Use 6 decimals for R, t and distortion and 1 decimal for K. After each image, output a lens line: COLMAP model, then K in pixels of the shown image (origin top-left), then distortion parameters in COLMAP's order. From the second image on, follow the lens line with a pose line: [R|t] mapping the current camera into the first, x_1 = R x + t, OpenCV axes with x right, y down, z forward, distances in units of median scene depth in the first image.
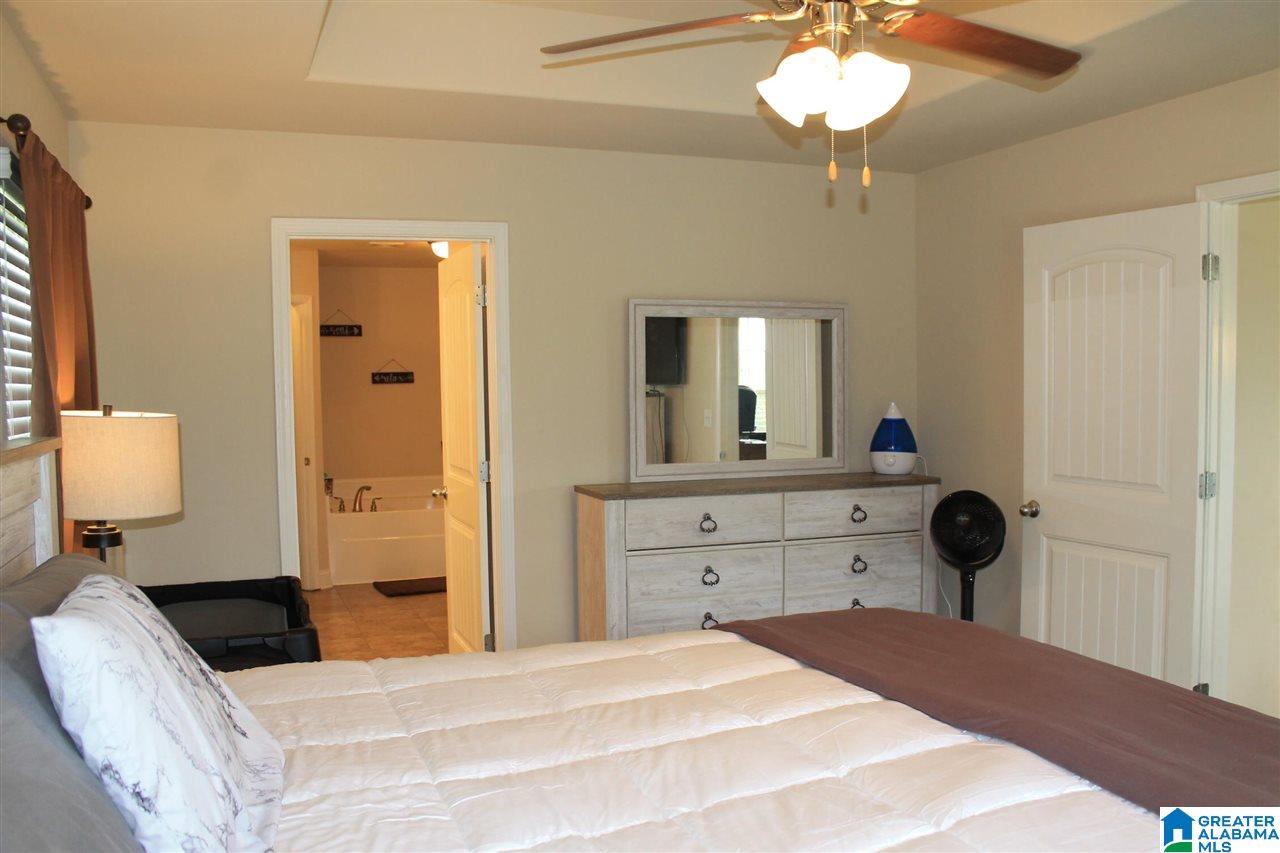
lens RADIAL K [[1085.0, 0, 641.0], [0, 1085.0, 427.4], [0, 0, 1]] dist [-0.133367, -0.012494]
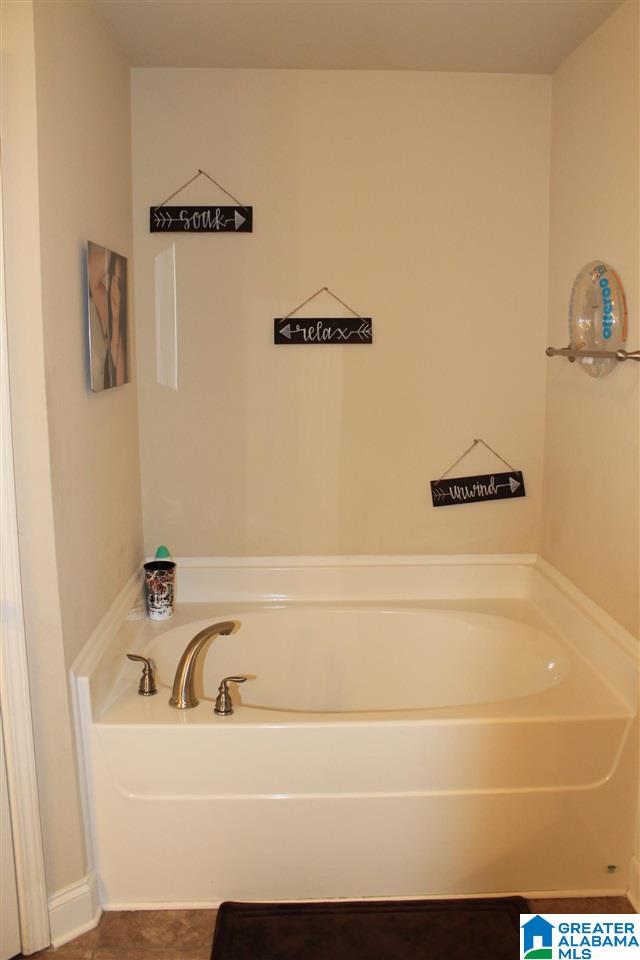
lens RADIAL K [[813.8, 0, 318.7], [0, 813.8, 479.7], [0, 0, 1]] dist [-0.133367, -0.012494]
pose [[0.948303, 0.060736, -0.311500, -0.129714], [-0.023911, 0.992400, 0.120705, -0.026488], [0.316464, -0.107017, 0.942549, 0.698383]]
